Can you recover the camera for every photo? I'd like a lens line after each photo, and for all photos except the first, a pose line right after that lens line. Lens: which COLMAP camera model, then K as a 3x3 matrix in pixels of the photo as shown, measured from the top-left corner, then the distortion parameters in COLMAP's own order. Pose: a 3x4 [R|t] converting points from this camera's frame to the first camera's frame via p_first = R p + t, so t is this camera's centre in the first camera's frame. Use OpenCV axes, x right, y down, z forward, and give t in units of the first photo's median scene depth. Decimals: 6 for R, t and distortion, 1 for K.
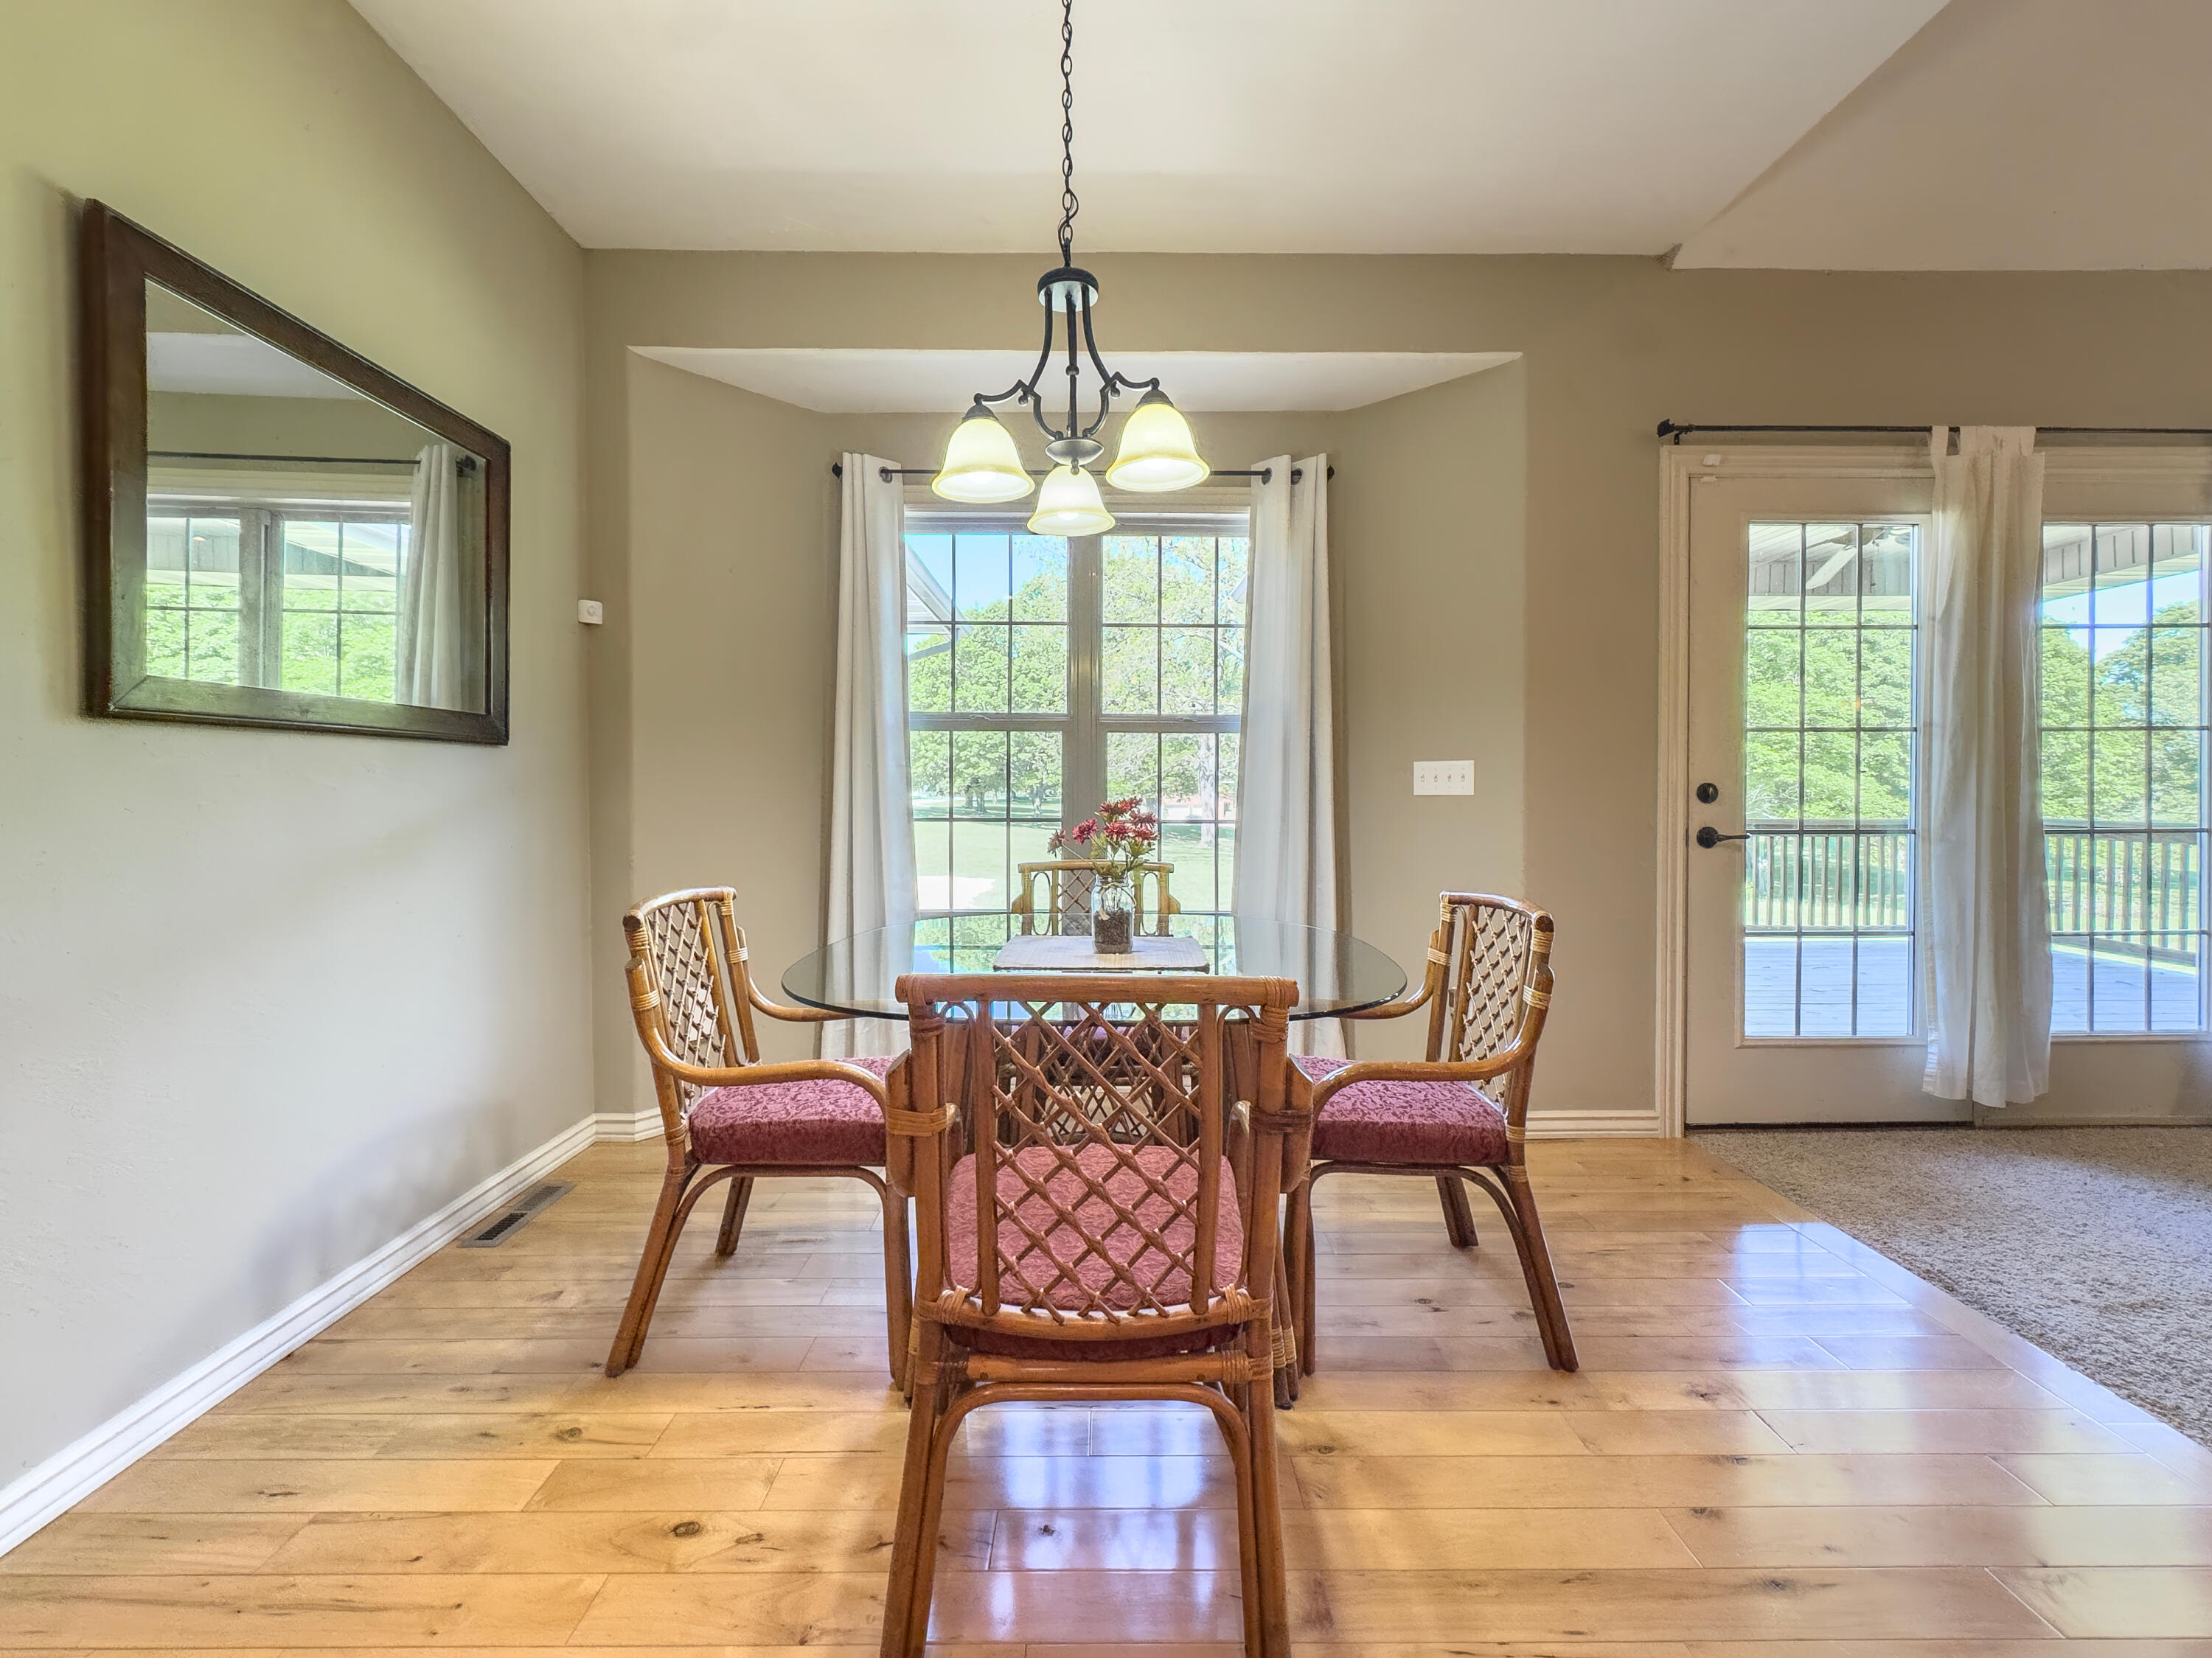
lens RADIAL K [[902.7, 0, 1090.4], [0, 902.7, 804.5], [0, 0, 1]] dist [-0.000717, -0.000228]
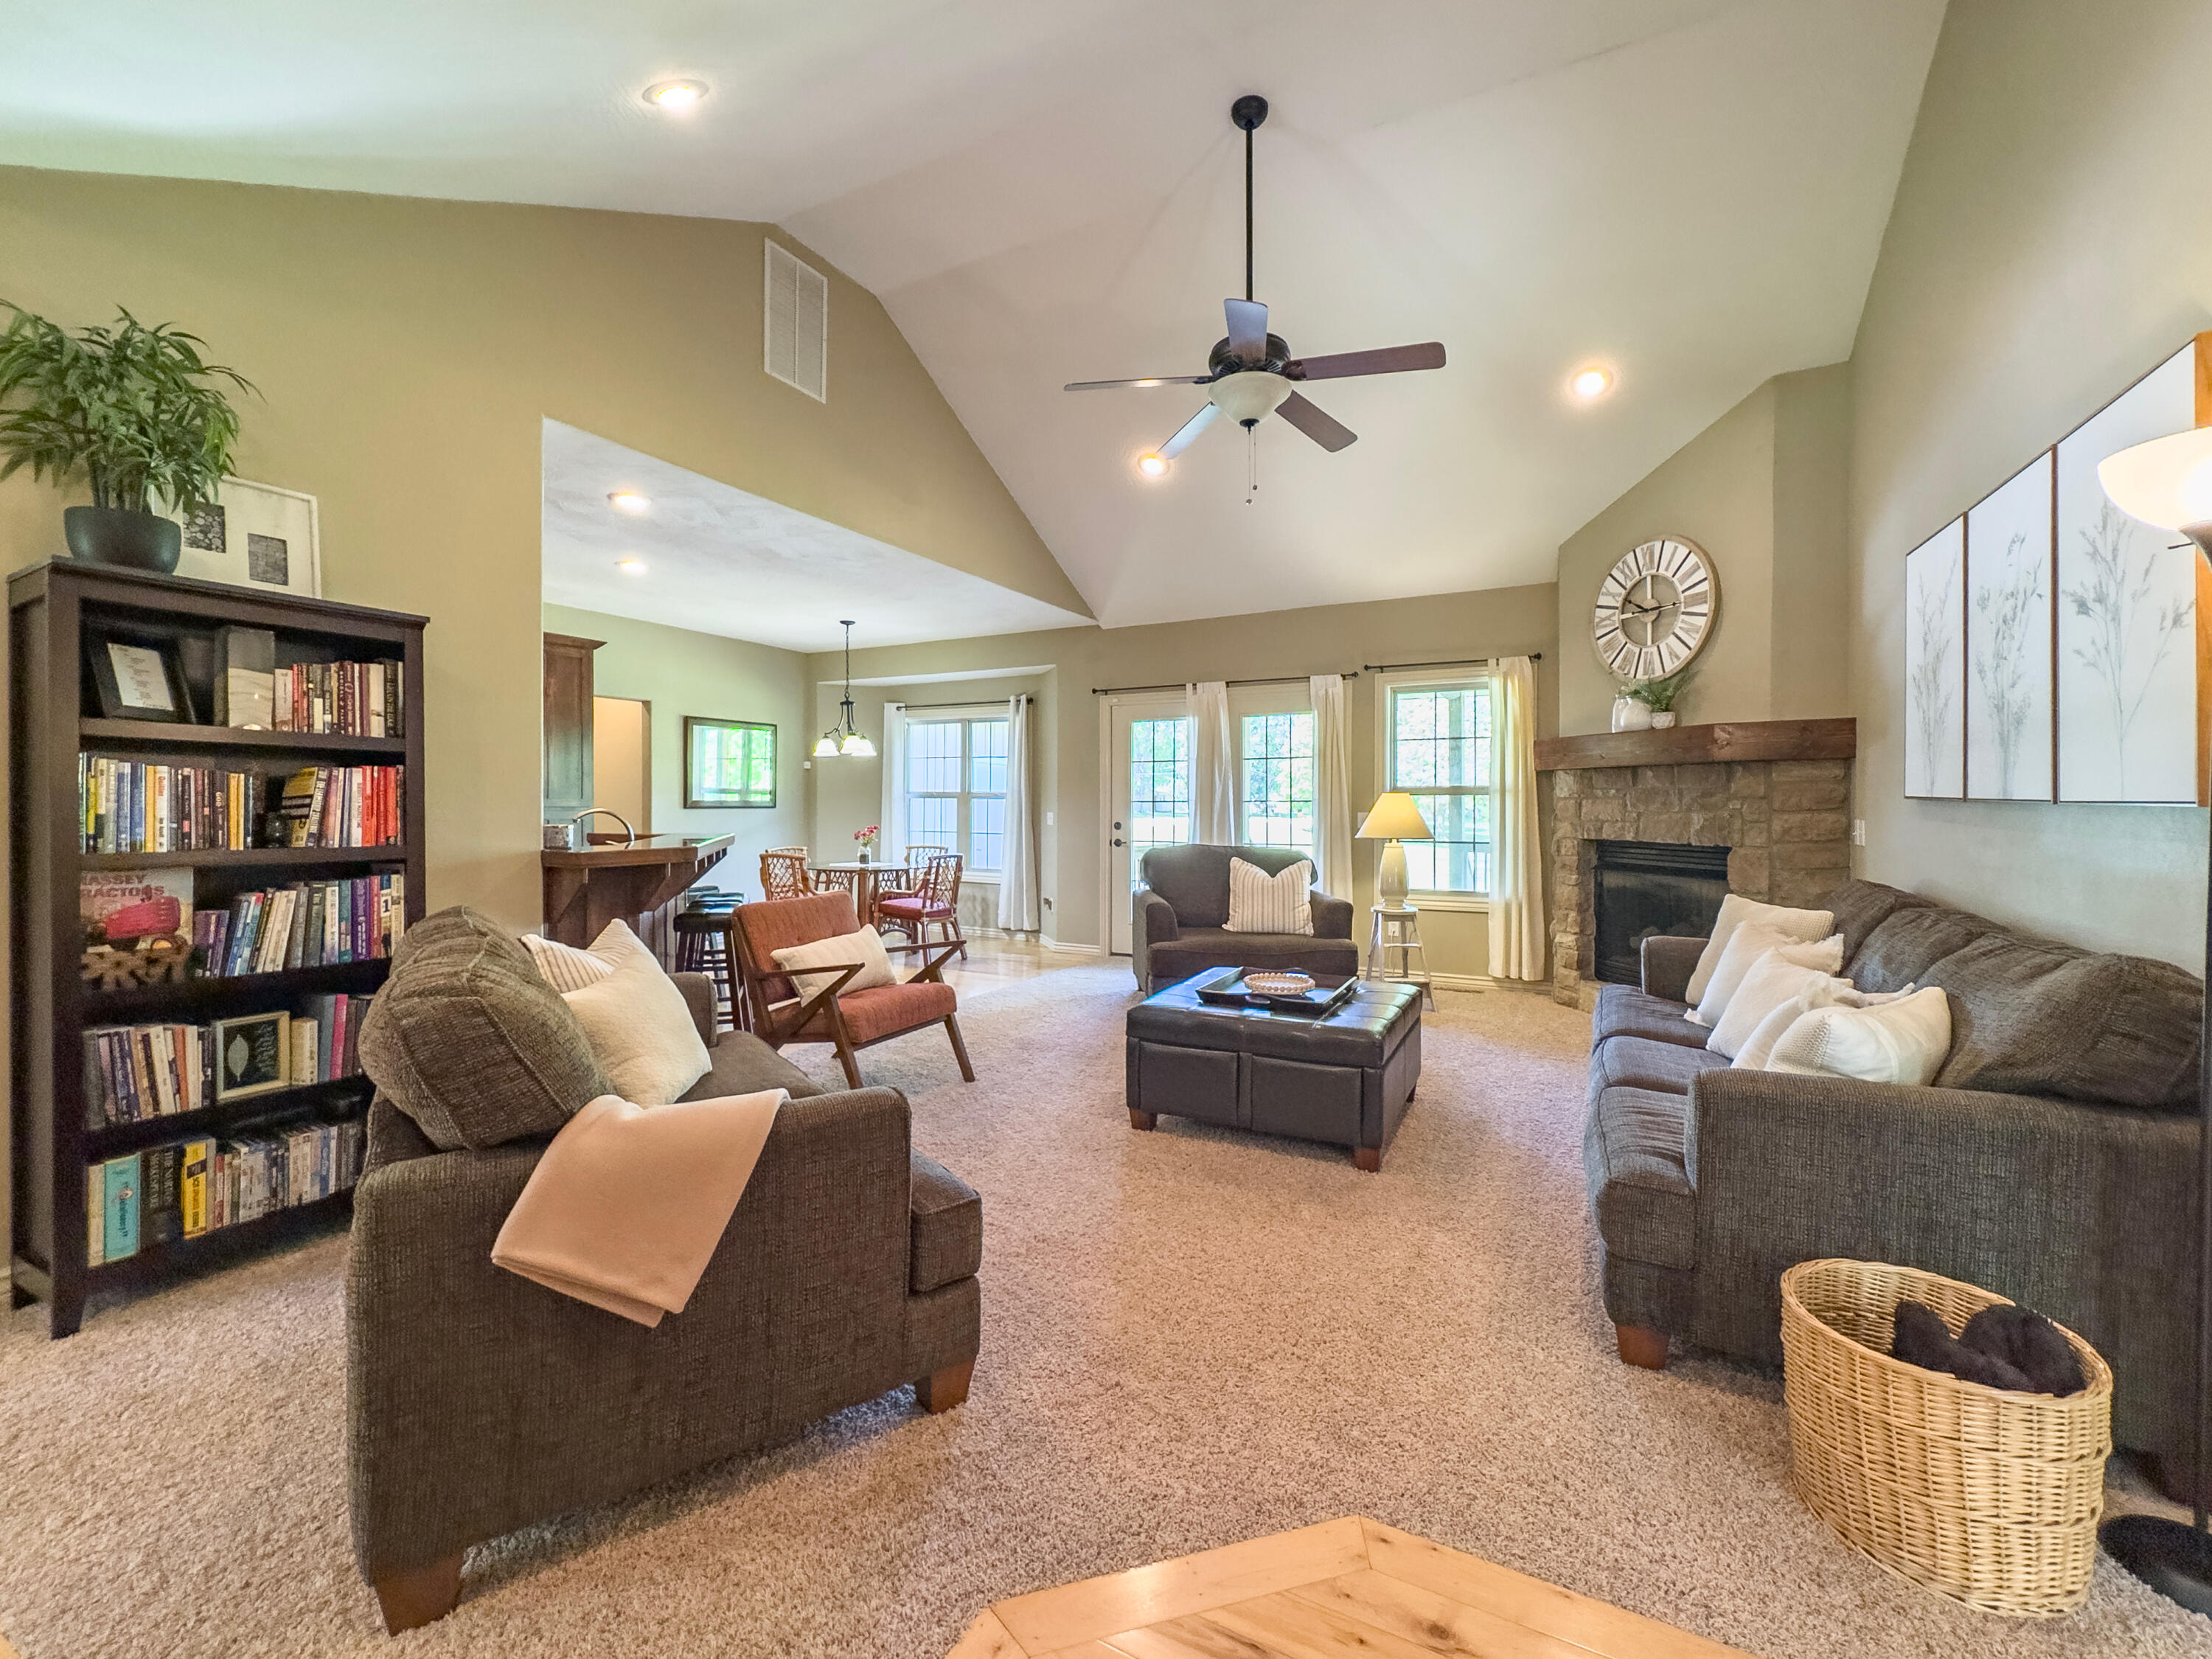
lens RADIAL K [[902.7, 0, 1090.4], [0, 902.7, 805.0], [0, 0, 1]] dist [-0.000717, -0.000228]
pose [[0.875376, 0.004047, -0.483425, 2.780243], [-0.013987, 0.999758, -0.016957, -0.040594], [0.483240, 0.021605, 0.875222, -1.958019]]
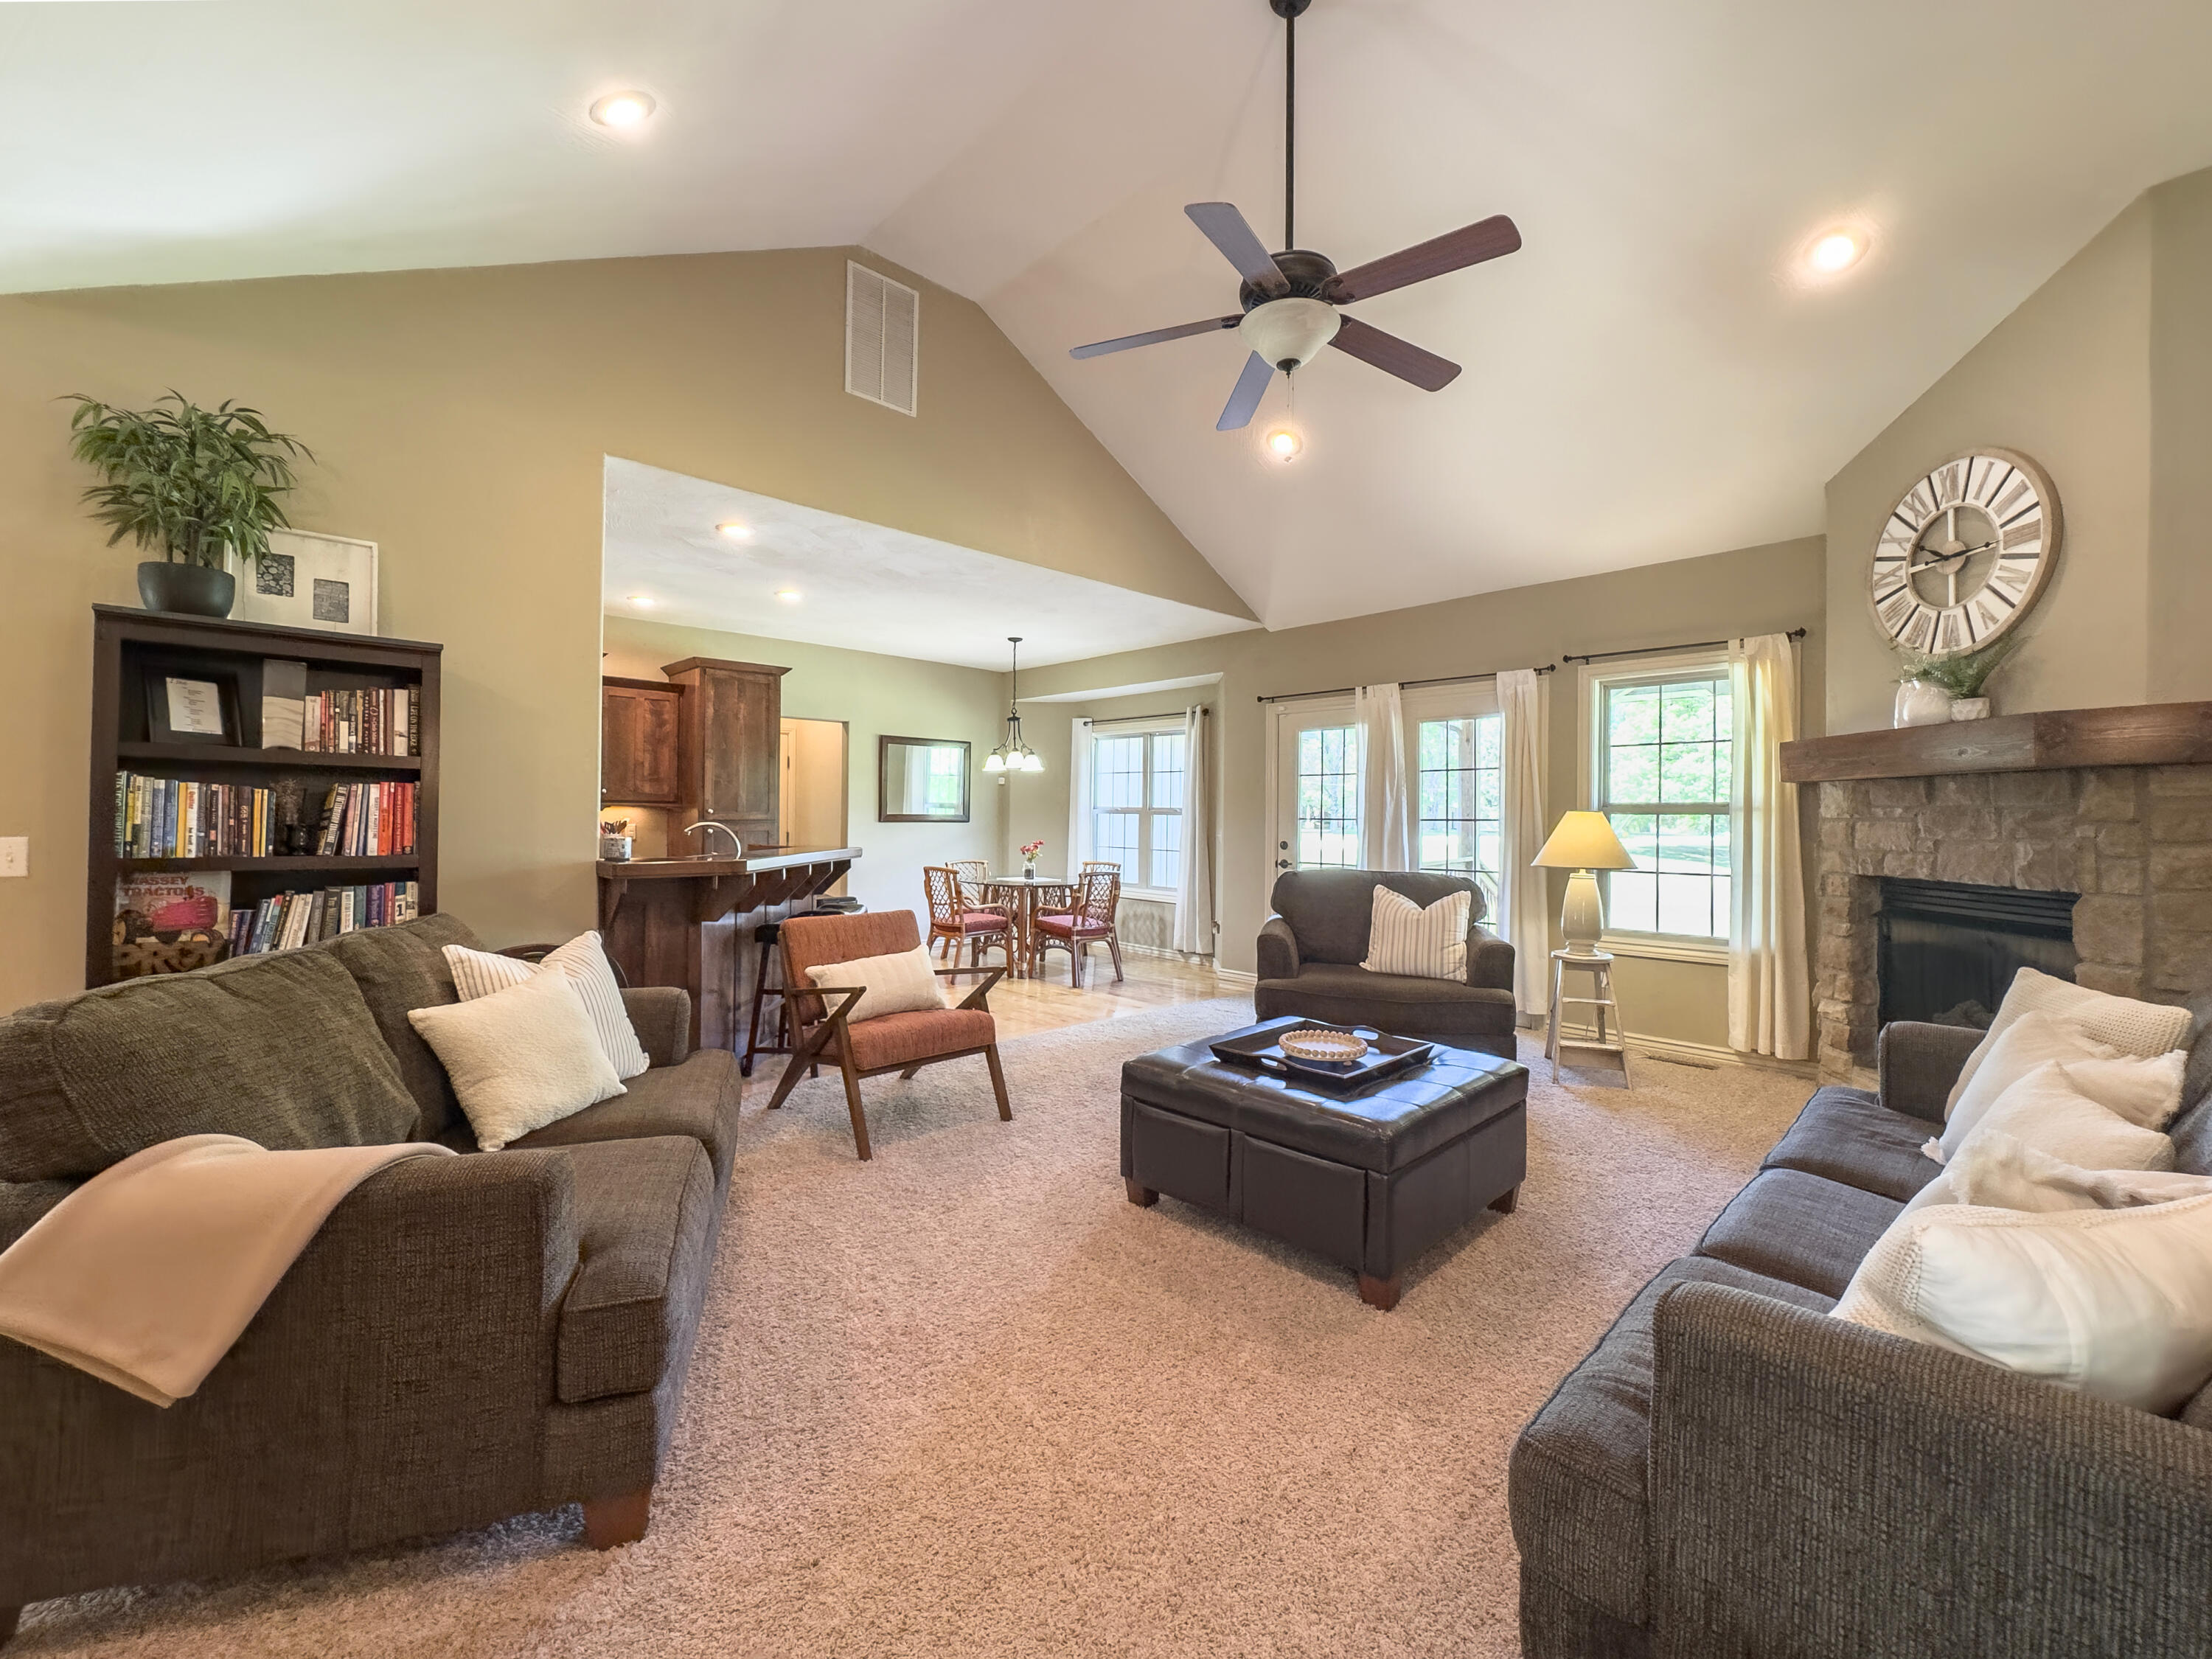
lens RADIAL K [[887.7, 0, 1103.6], [0, 887.7, 809.6], [0, 0, 1]] dist [-0.001149, -0.000046]
pose [[0.686227, 0.002168, -0.727384, 3.059012], [-0.026884, 0.999388, -0.022385, -0.061317], [0.726891, 0.034916, 0.685865, -1.421207]]
